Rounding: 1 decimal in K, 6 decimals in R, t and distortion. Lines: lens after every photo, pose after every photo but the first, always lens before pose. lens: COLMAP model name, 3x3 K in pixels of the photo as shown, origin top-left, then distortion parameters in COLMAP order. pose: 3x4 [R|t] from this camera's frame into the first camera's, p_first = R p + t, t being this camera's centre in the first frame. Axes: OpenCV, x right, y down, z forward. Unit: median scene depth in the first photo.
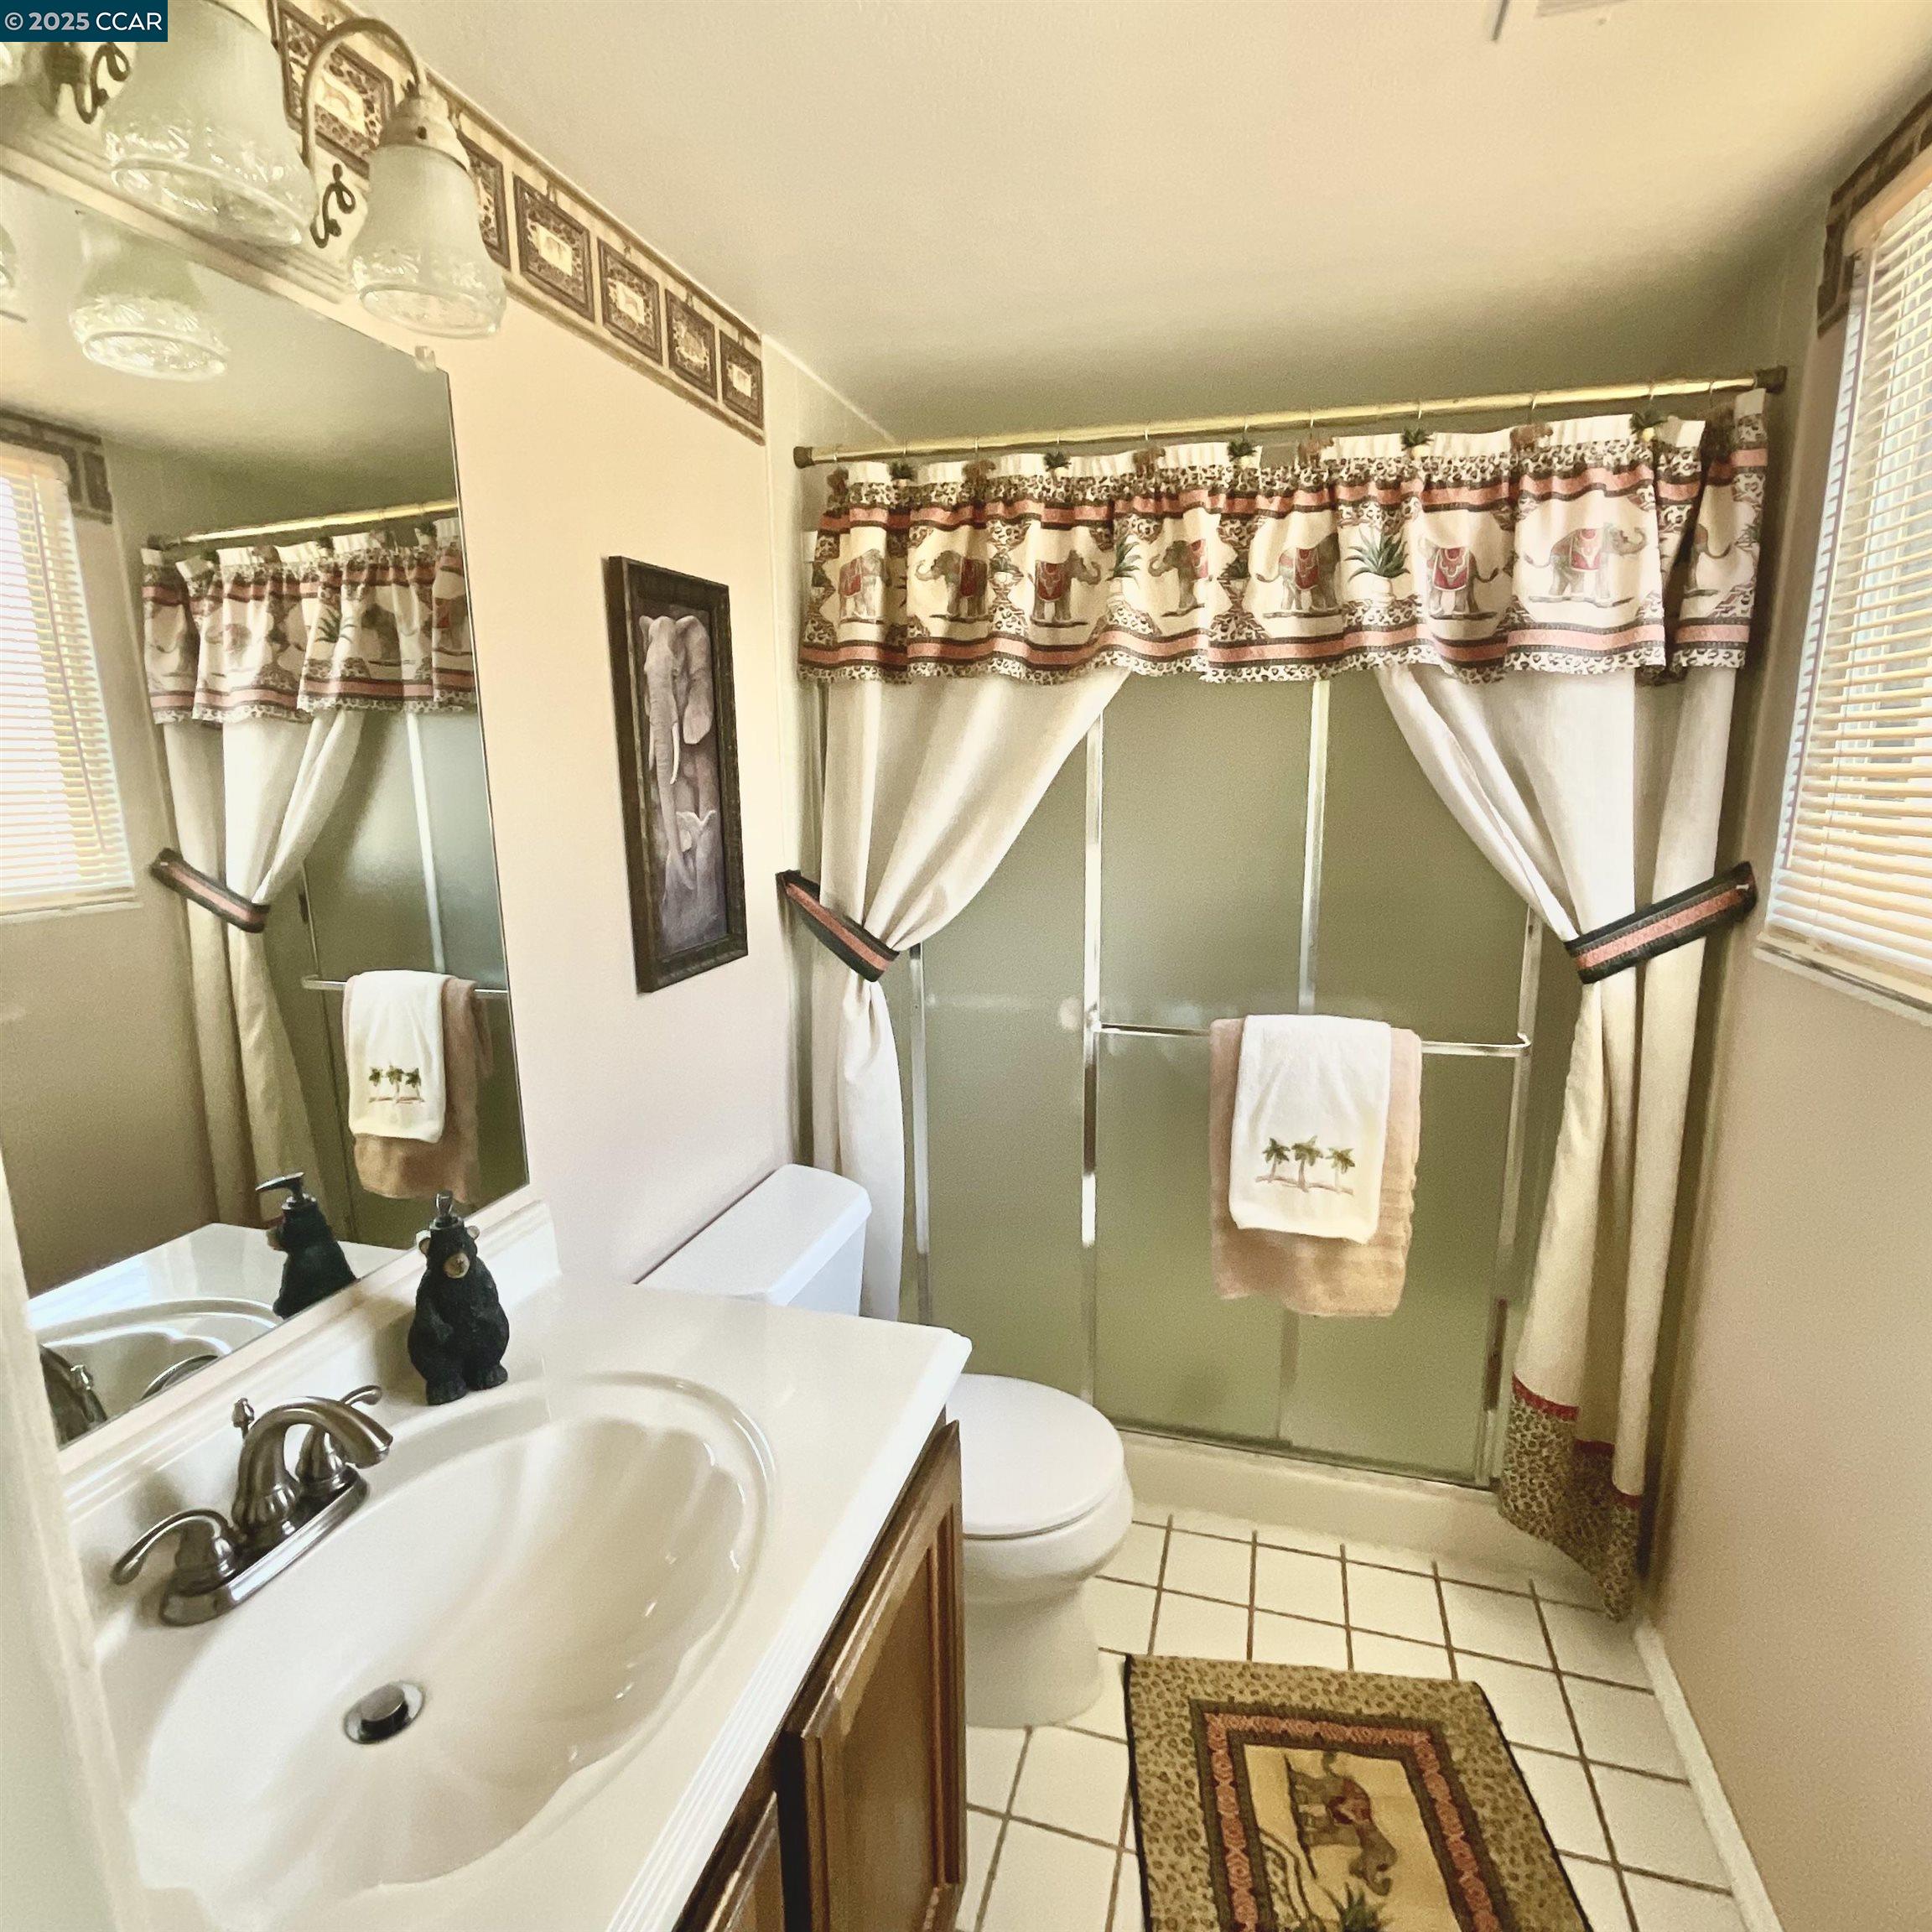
lens RADIAL K [[1060.1, 0, 961.9], [0, 1060.1, 970.4], [0, 0, 1]] dist [-0.013639, 0.010711]
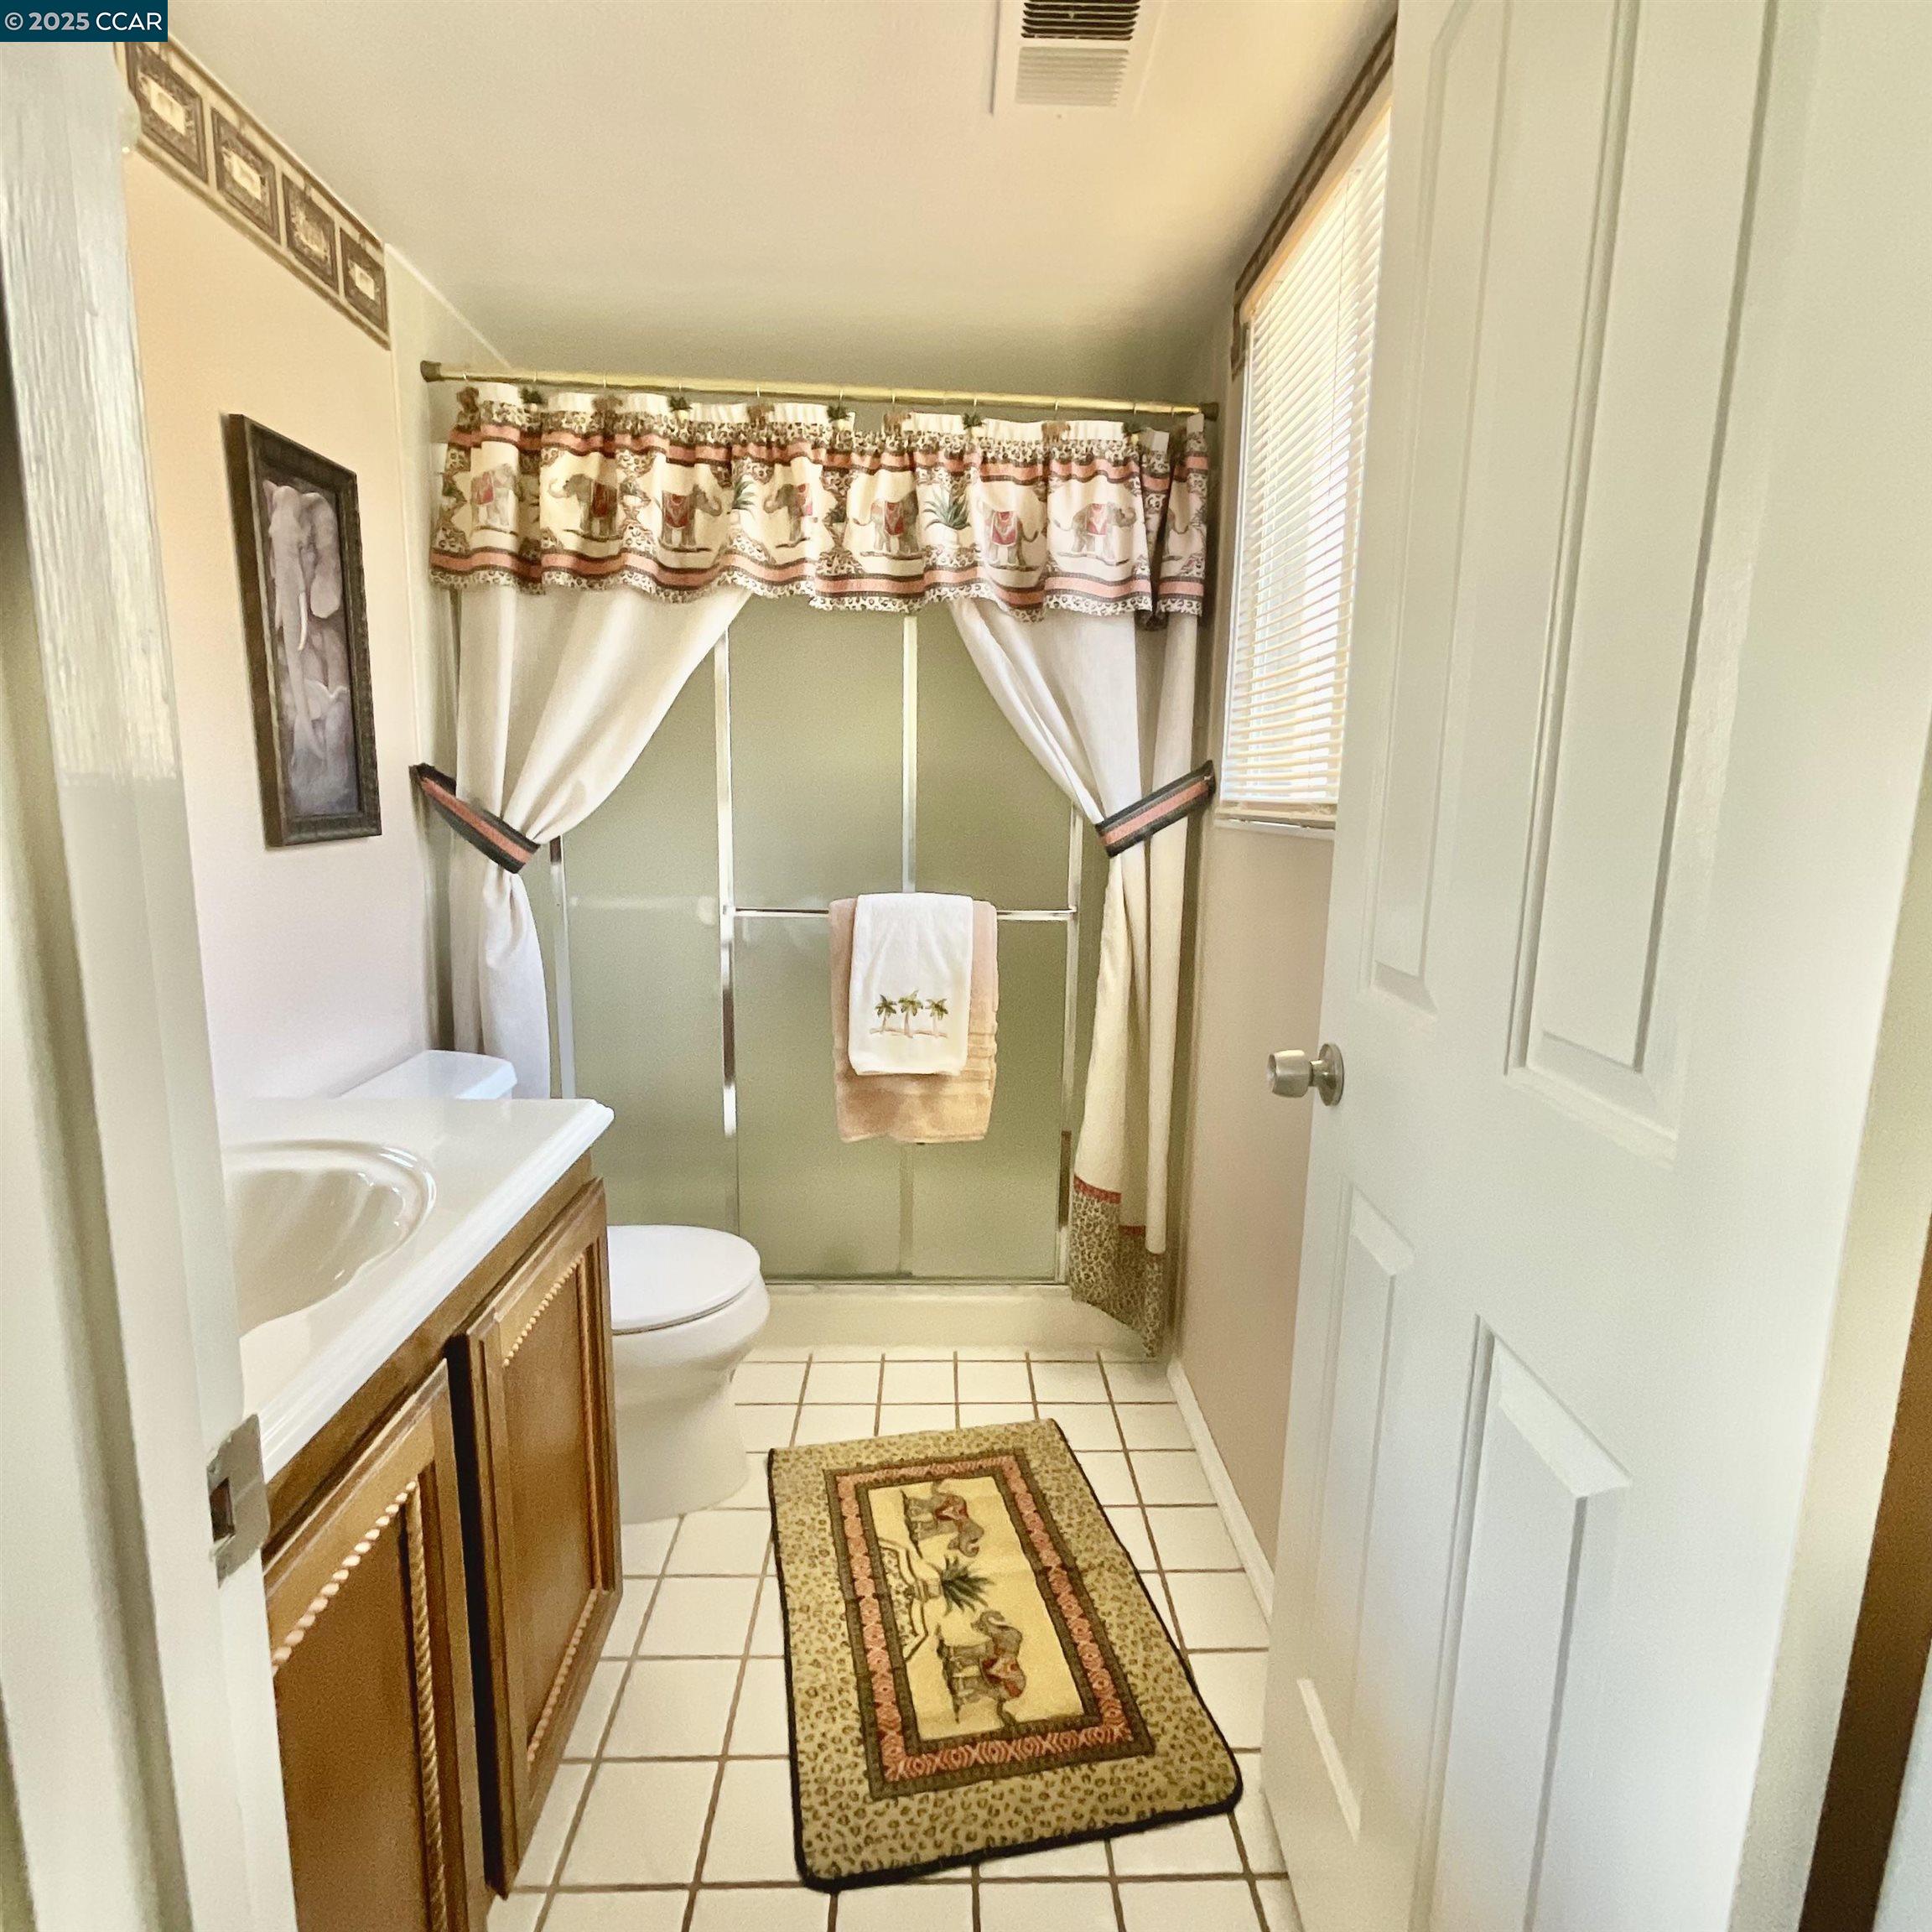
lens RADIAL K [[1060.1, 0, 969.5], [0, 1060.1, 961.5], [0, 0, 1]] dist [-0.013639, 0.010711]
pose [[0.947309, -0.023676, 0.319445, 0.008916], [0.031127, 0.999349, -0.018237, 0.156748], [-0.318805, 0.027220, 0.947429, -0.167198]]
